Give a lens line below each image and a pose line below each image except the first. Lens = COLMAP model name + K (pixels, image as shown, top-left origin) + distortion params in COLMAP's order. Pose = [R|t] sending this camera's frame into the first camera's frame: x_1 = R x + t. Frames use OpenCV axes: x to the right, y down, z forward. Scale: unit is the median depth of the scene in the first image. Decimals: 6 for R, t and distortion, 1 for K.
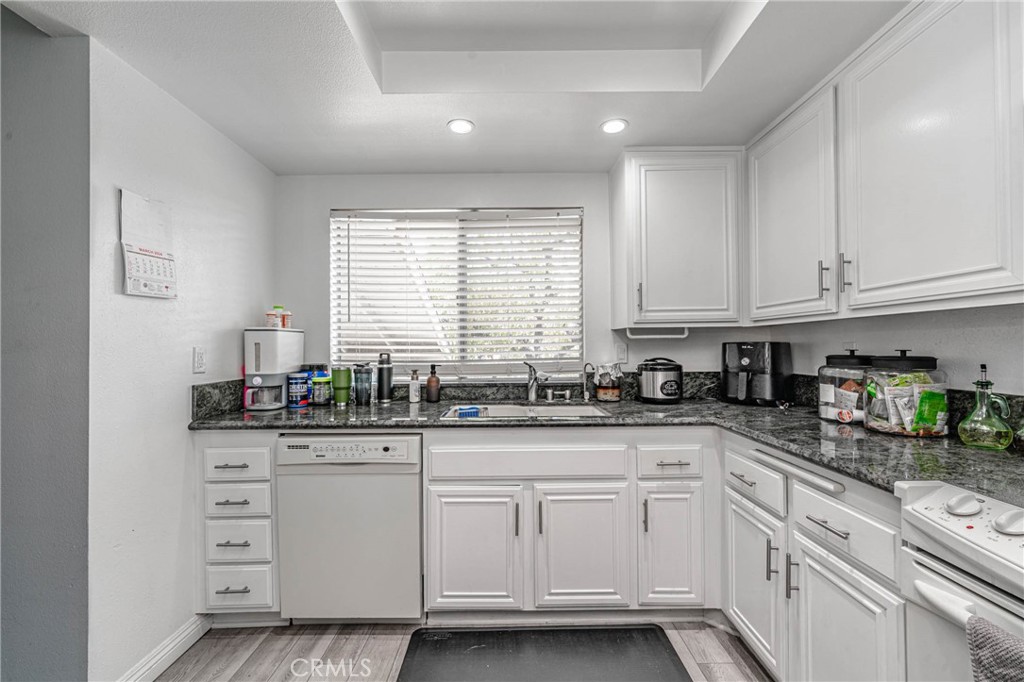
lens RADIAL K [[414.3, 0, 508.9], [0, 414.3, 338.5], [0, 0, 1]] dist [0.000248, -0.000377]
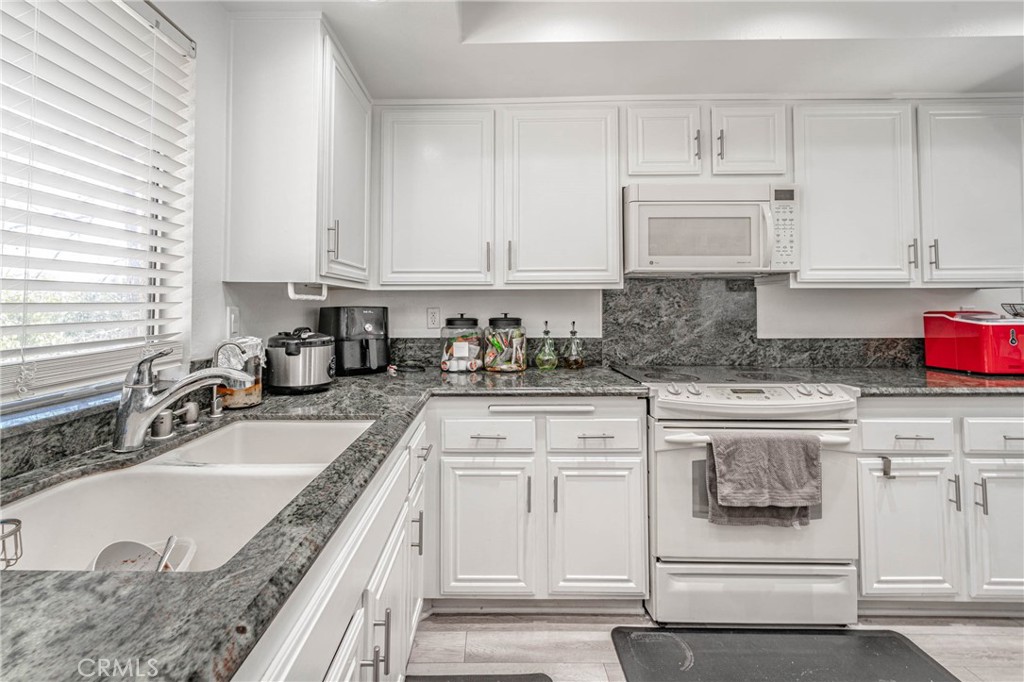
lens RADIAL K [[414.1, 0, 511.7], [0, 414.1, 292.9], [0, 0, 1]] dist [0.000821, -0.000033]
pose [[0.016391, 0.046280, 0.998794, -0.468575], [-0.015881, 0.998814, -0.046020, 0.020323], [-0.999740, -0.015108, 0.017107, 0.867613]]
